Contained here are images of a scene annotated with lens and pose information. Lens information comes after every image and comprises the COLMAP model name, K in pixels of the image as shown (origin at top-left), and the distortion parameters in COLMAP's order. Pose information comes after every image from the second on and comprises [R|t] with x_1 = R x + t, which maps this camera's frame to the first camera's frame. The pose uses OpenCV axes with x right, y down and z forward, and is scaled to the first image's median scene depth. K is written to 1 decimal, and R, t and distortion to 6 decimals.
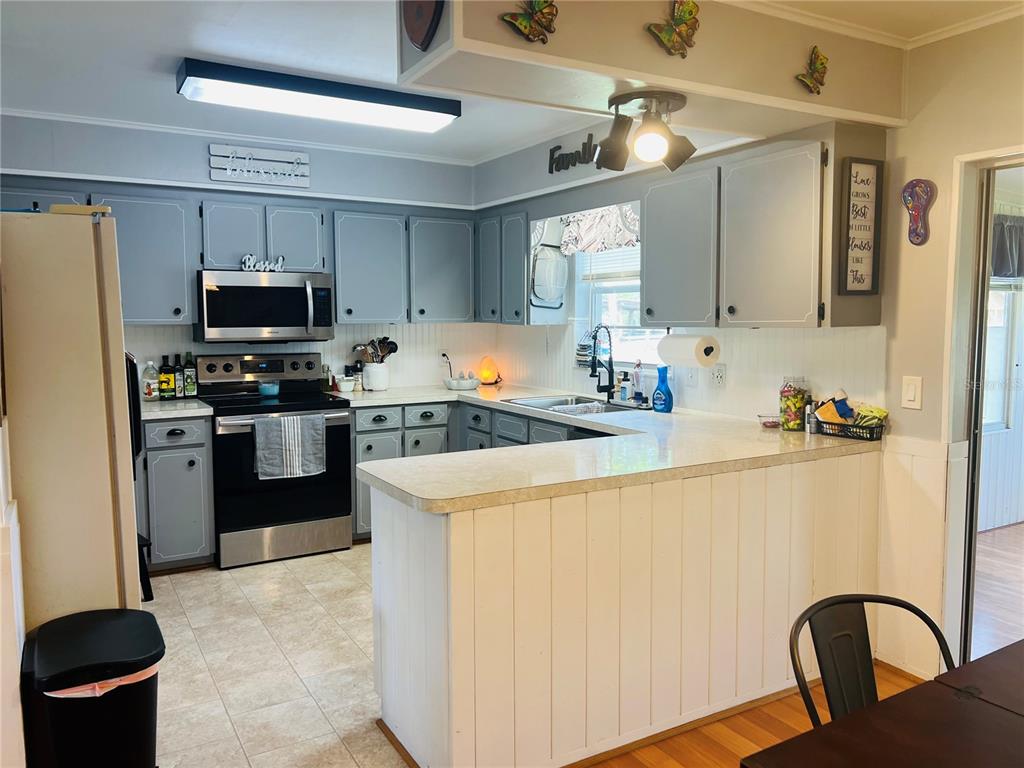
lens RADIAL K [[762.6, 0, 516.9], [0, 762.6, 380.4], [0, 0, 1]] dist [0.070652, -0.085326]
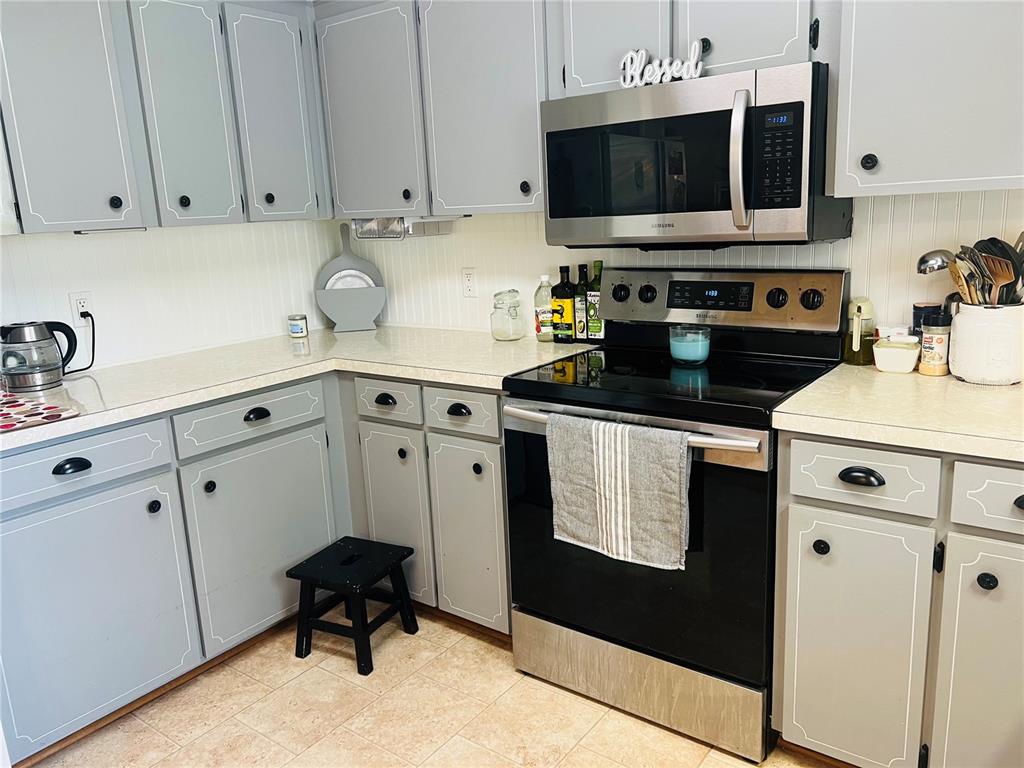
lens RADIAL K [[772.3, 0, 512.0], [0, 772.3, 384.0], [0, 0, 1]] dist [0.064230, -0.092946]
pose [[0.379845, 0.188103, -0.905724, 0.076837], [-0.032540, 0.981219, 0.190135, -0.056573], [0.924478, -0.042749, 0.378832, 0.764324]]
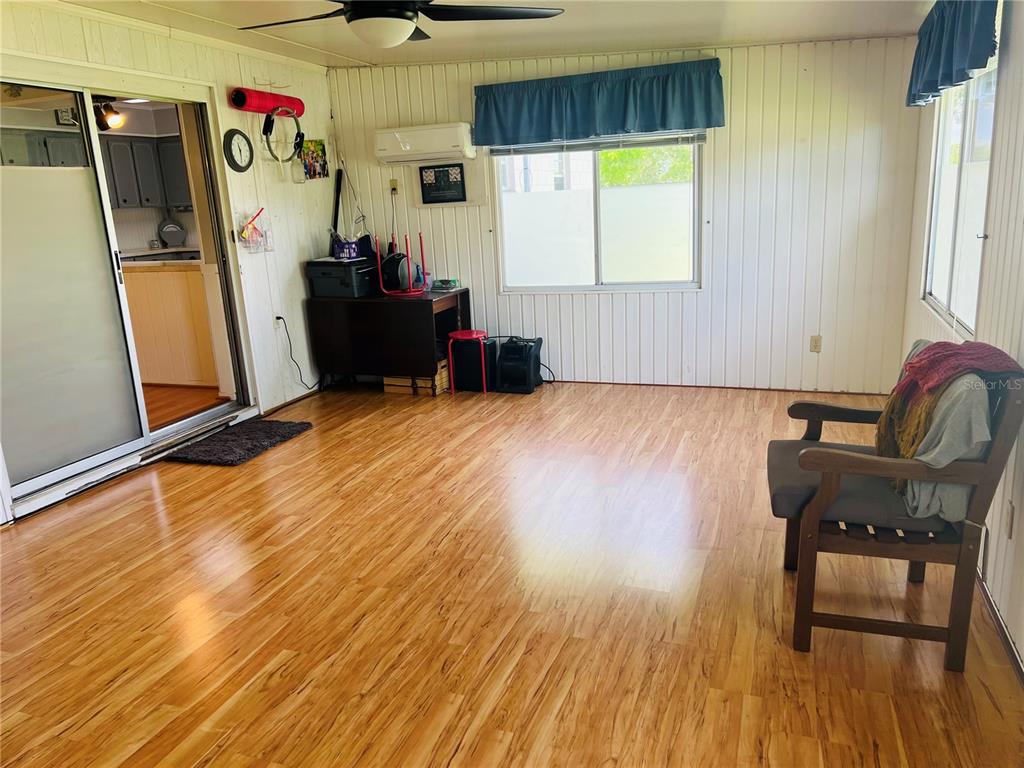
lens RADIAL K [[762.6, 0, 516.9], [0, 762.6, 380.4], [0, 0, 1]] dist [0.070652, -0.085326]
pose [[0.643804, 0.146892, -0.750959, 1.579778], [-0.015689, 0.983729, 0.178973, 0.009350], [0.765030, -0.103442, 0.635633, 0.245177]]
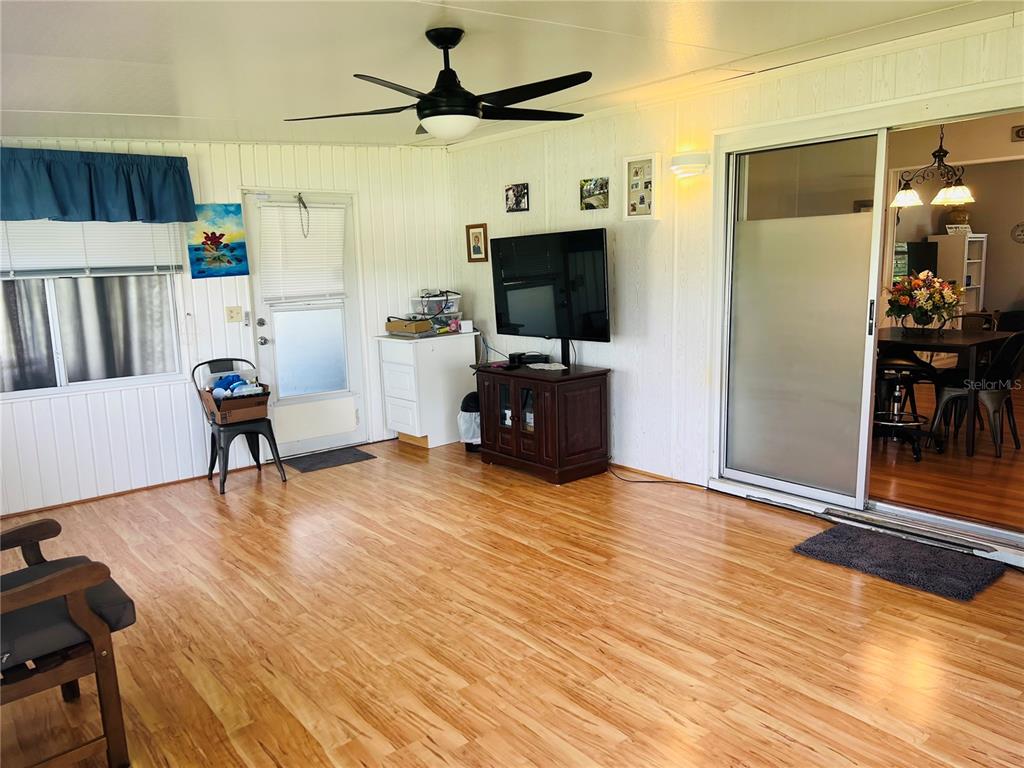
lens RADIAL K [[772.3, 0, 512.0], [0, 772.3, 384.0], [0, 0, 1]] dist [0.064230, -0.092946]
pose [[-0.988901, 0.047703, -0.140711, 1.053665], [0.013070, 0.971315, 0.237436, -0.093393], [0.148001, 0.232962, -0.961158, 1.323231]]
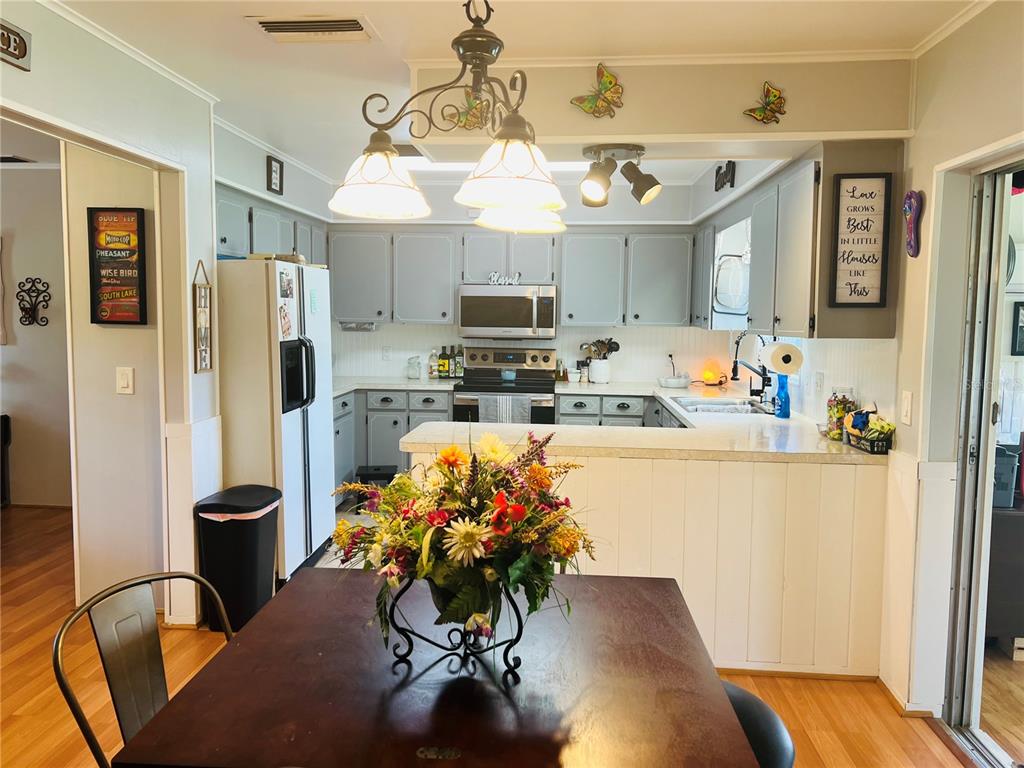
lens RADIAL K [[762.6, 0, 516.9], [0, 762.6, 380.4], [0, 0, 1]] dist [0.070652, -0.085326]
pose [[0.824417, 0.061987, -0.562578, 0.439359], [-0.063808, 0.997827, 0.016439, -0.002237], [0.562374, 0.022344, 0.826581, -0.057683]]
